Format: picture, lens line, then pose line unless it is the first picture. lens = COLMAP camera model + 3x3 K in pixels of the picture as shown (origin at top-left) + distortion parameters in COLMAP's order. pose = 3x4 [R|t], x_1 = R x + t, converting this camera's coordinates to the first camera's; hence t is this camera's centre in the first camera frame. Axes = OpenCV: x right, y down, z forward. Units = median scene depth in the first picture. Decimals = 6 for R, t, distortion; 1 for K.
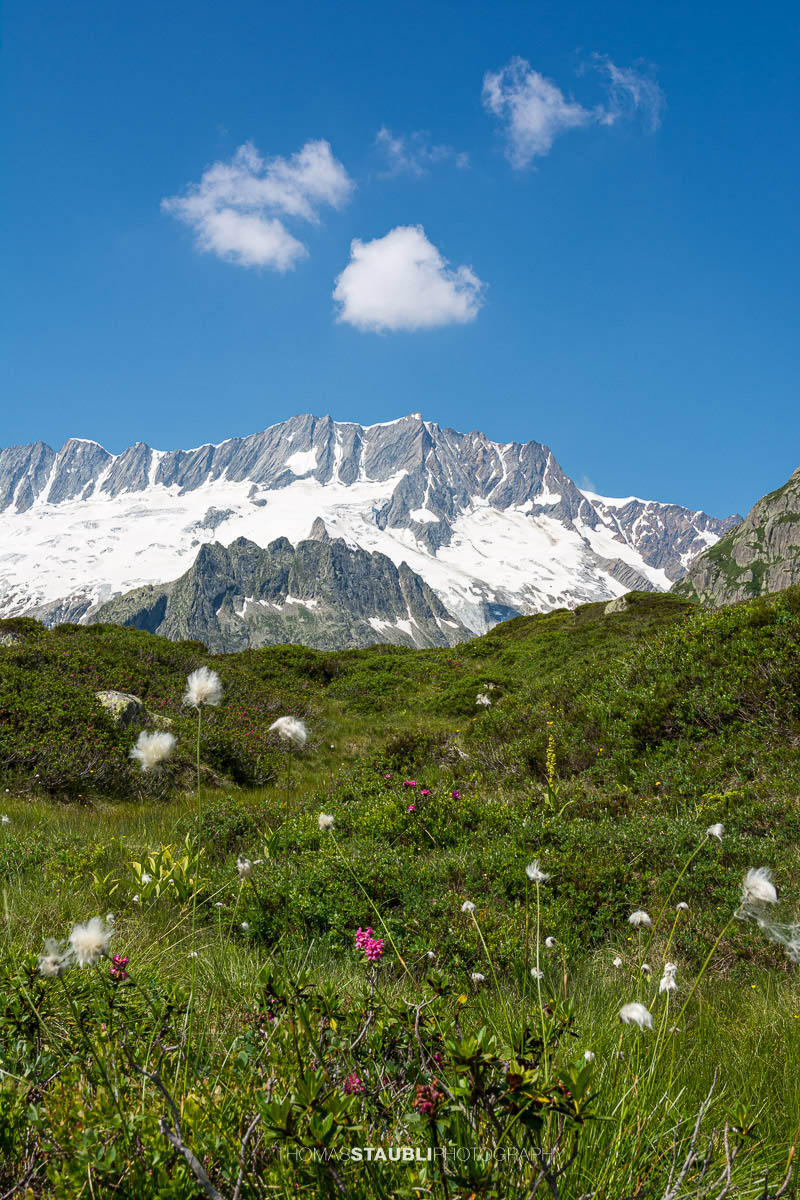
lens RADIAL K [[1225.5, 0, 403.5], [0, 1225.5, 607.3], [0, 0, 1]] dist [0.009595, 0.000000]
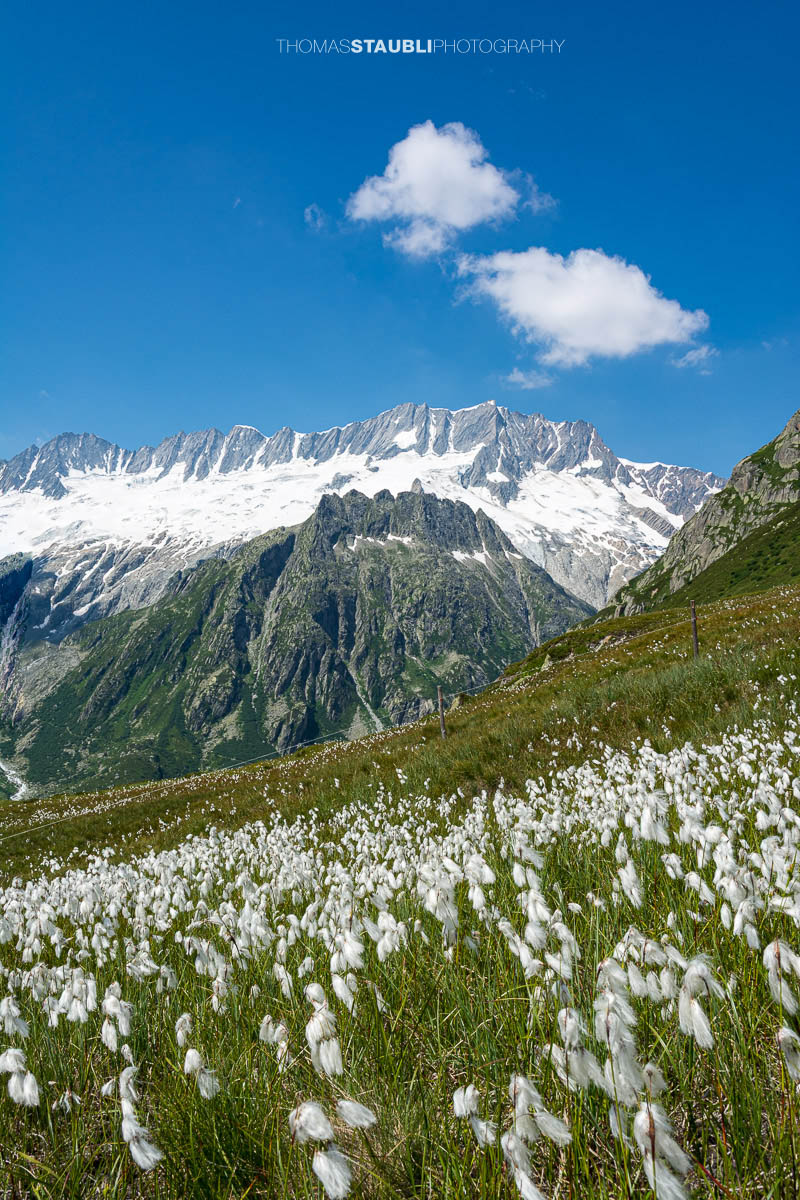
lens RADIAL K [[1010.1, 0, 394.8], [0, 1010.1, 612.1], [0, 0, 1]] dist [0.014307, 0.001444]
pose [[0.996938, -0.004112, -0.078090, -0.009108], [0.010129, 0.996993, 0.076821, -0.014945], [0.077540, -0.077377, 0.993982, -0.103323]]
